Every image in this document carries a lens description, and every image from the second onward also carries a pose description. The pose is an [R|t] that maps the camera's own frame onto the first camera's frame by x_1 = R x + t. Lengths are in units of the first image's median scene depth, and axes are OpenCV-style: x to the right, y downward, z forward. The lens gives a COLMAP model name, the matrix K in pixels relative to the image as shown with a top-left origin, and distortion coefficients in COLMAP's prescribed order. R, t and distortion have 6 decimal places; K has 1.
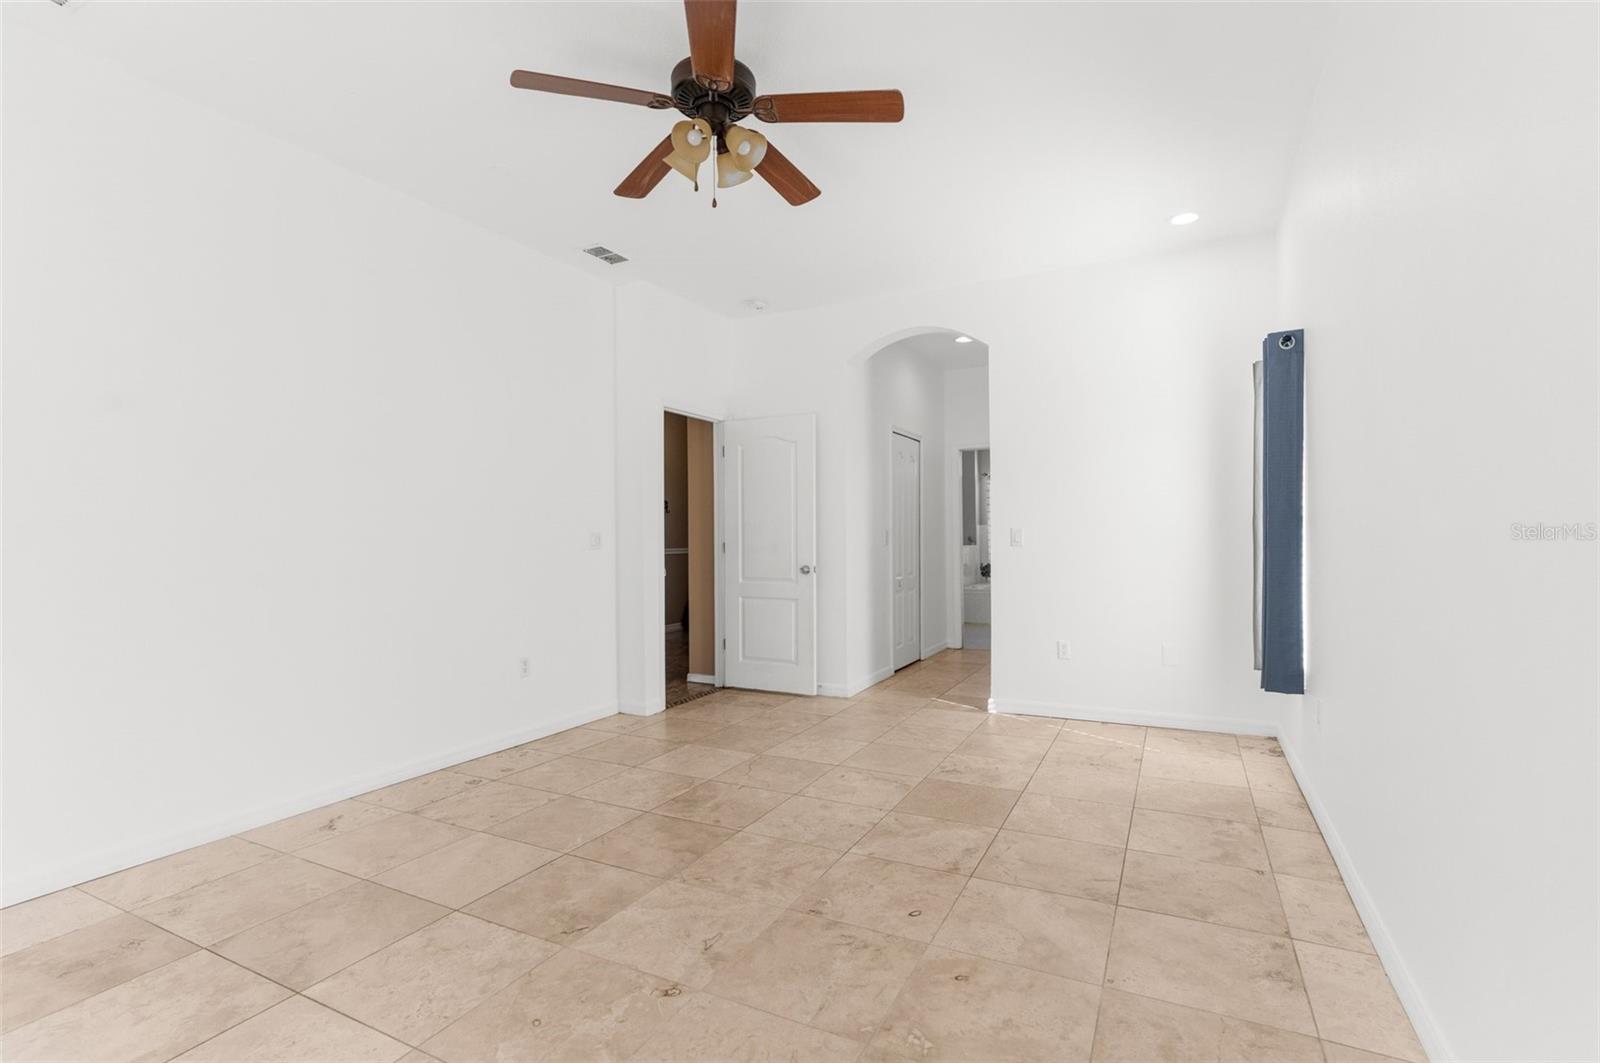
lens RADIAL K [[730.7, 0, 806.7], [0, 730.7, 541.2], [0, 0, 1]] dist [-0.005170, 0.000878]
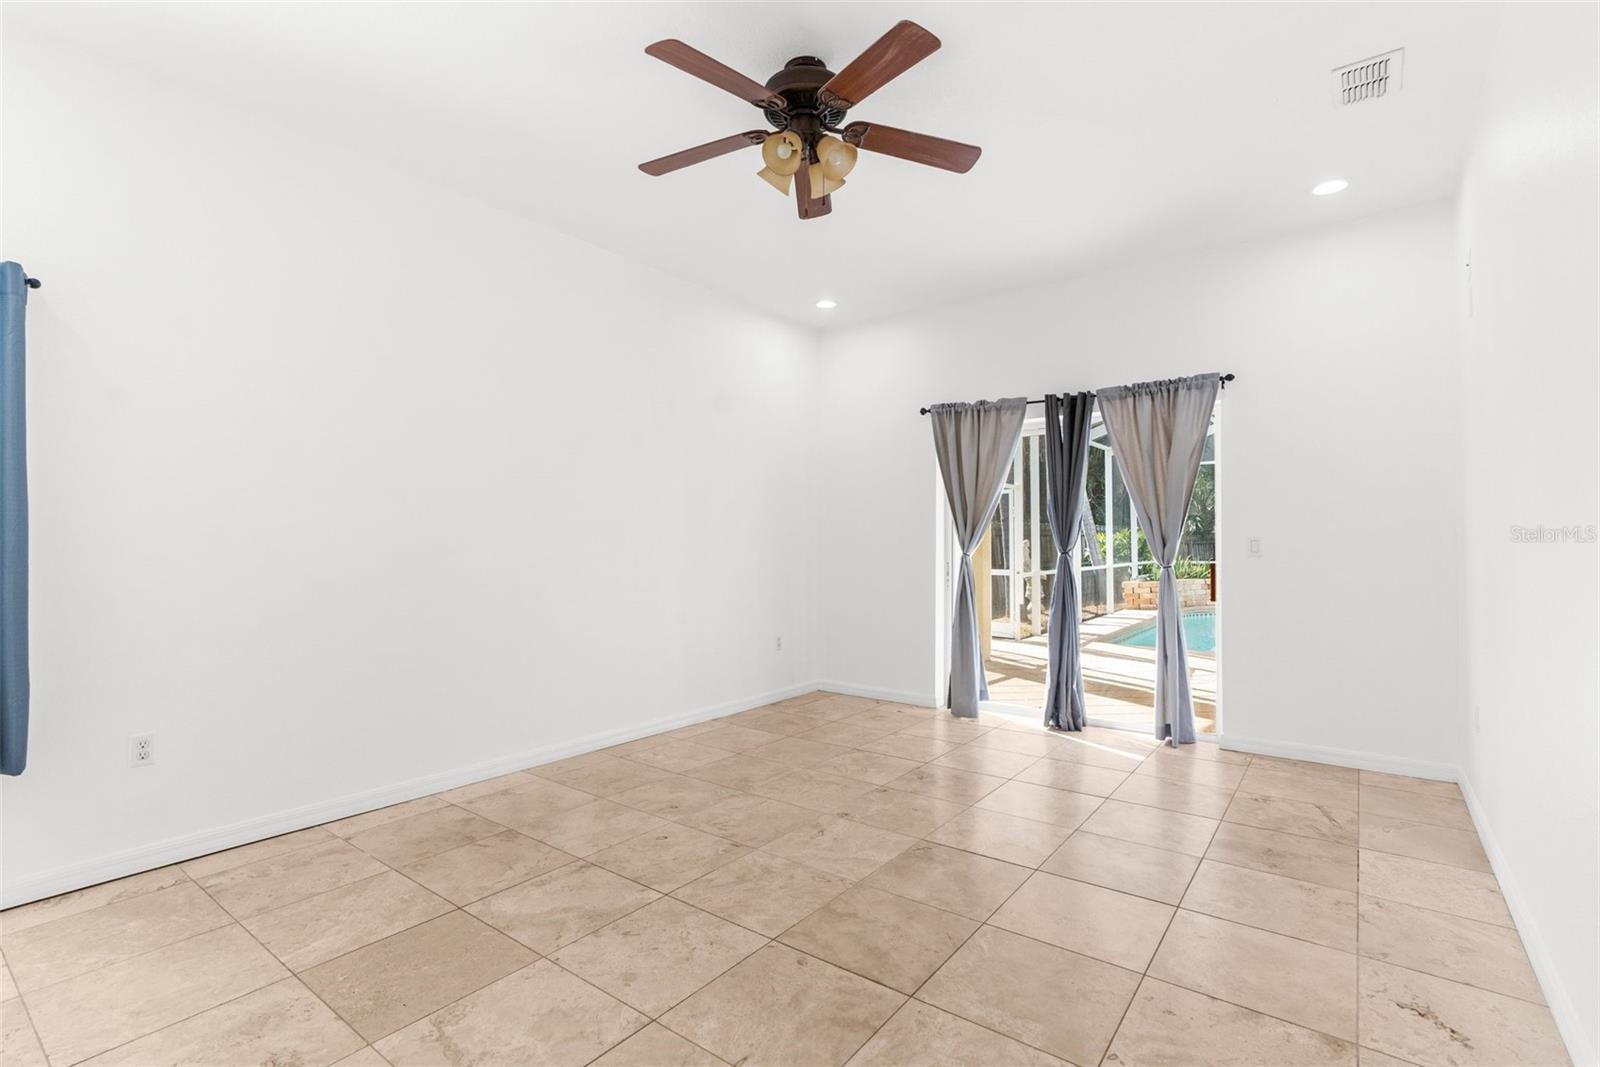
lens RADIAL K [[730.7, 0, 802.1], [0, 730.7, 535.7], [0, 0, 1]] dist [-0.005170, 0.000878]
pose [[-0.984029, 0.009511, 0.177752, -0.302081], [0.008952, 0.999952, -0.003946, -0.016522], [-0.177781, -0.002292, -0.984067, 2.033980]]
